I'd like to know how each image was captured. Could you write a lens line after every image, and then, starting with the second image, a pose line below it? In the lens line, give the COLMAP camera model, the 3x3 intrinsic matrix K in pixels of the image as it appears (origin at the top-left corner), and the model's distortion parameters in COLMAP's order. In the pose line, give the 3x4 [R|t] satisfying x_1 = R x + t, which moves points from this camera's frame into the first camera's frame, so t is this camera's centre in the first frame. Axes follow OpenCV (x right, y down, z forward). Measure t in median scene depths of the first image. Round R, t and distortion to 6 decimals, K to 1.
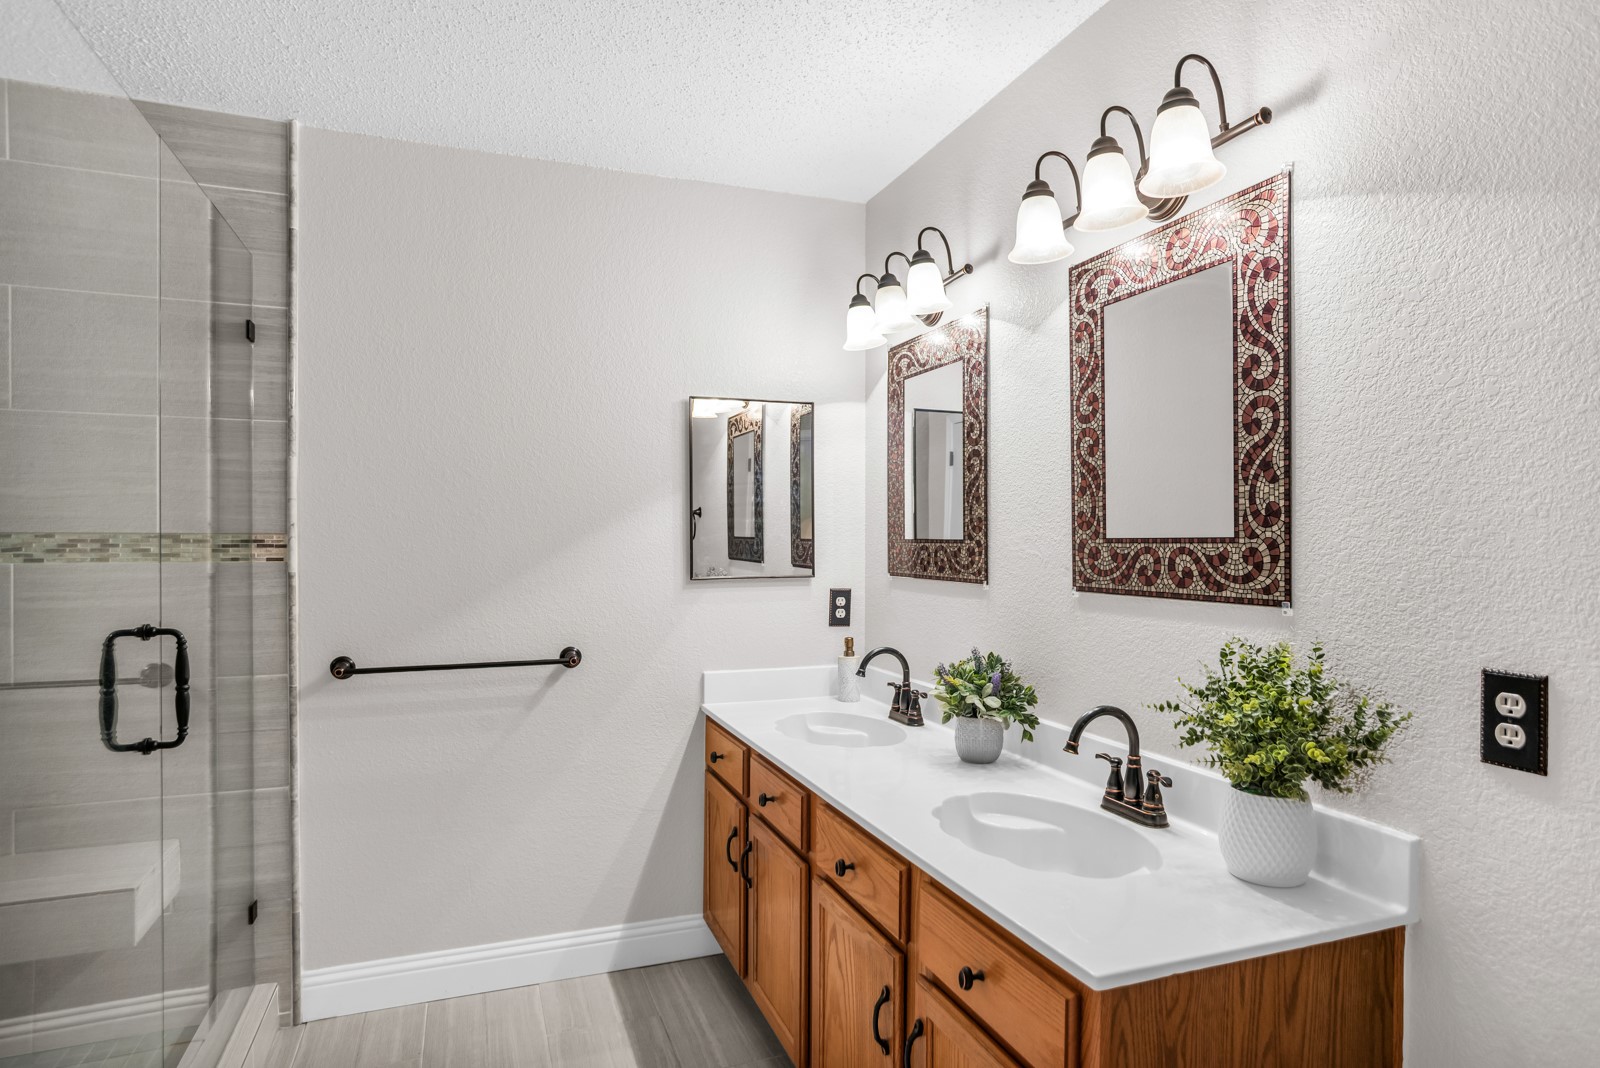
lens RADIAL K [[826.4, 0, 795.2], [0, 826.4, 542.1], [0, 0, 1]] dist [-0.025914, 0.002728]
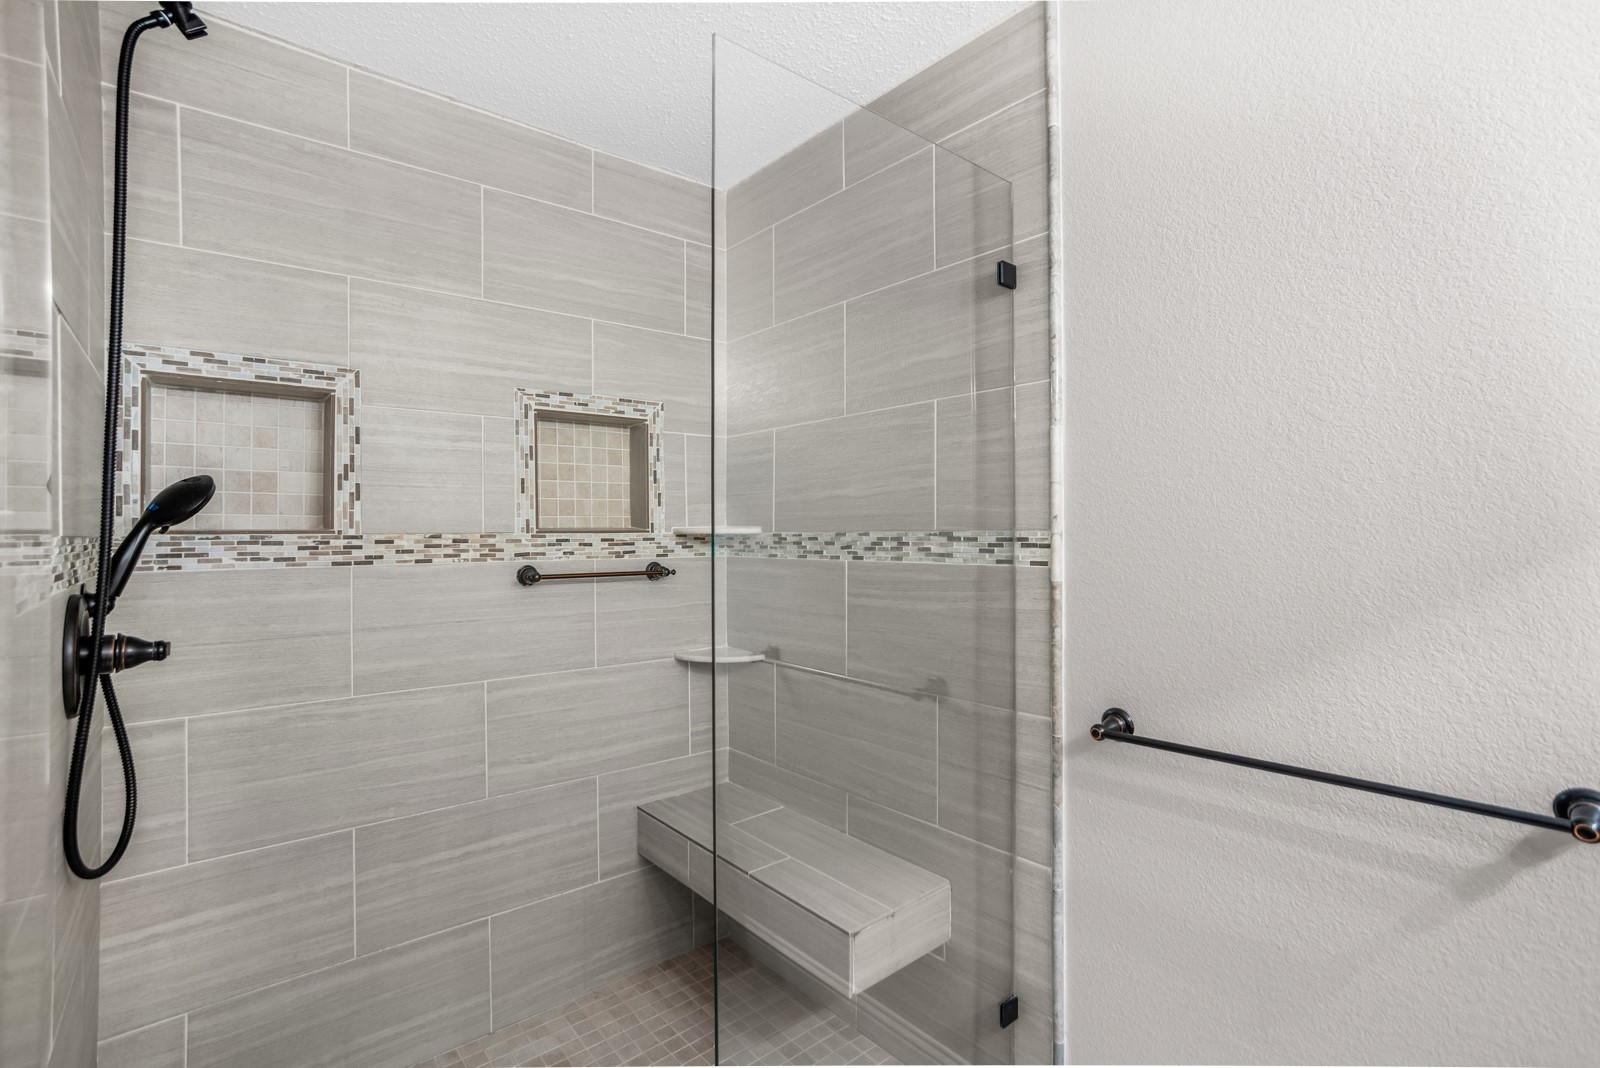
lens RADIAL K [[731.4, 0, 798.0], [0, 731.4, 522.6], [0, 0, 1]] dist [-0.032158, 0.002323]
pose [[0.315552, -0.017830, -0.948741, -0.063558], [0.004367, 0.999840, -0.017337, -0.005942], [0.948898, 0.001328, 0.315579, 0.576115]]
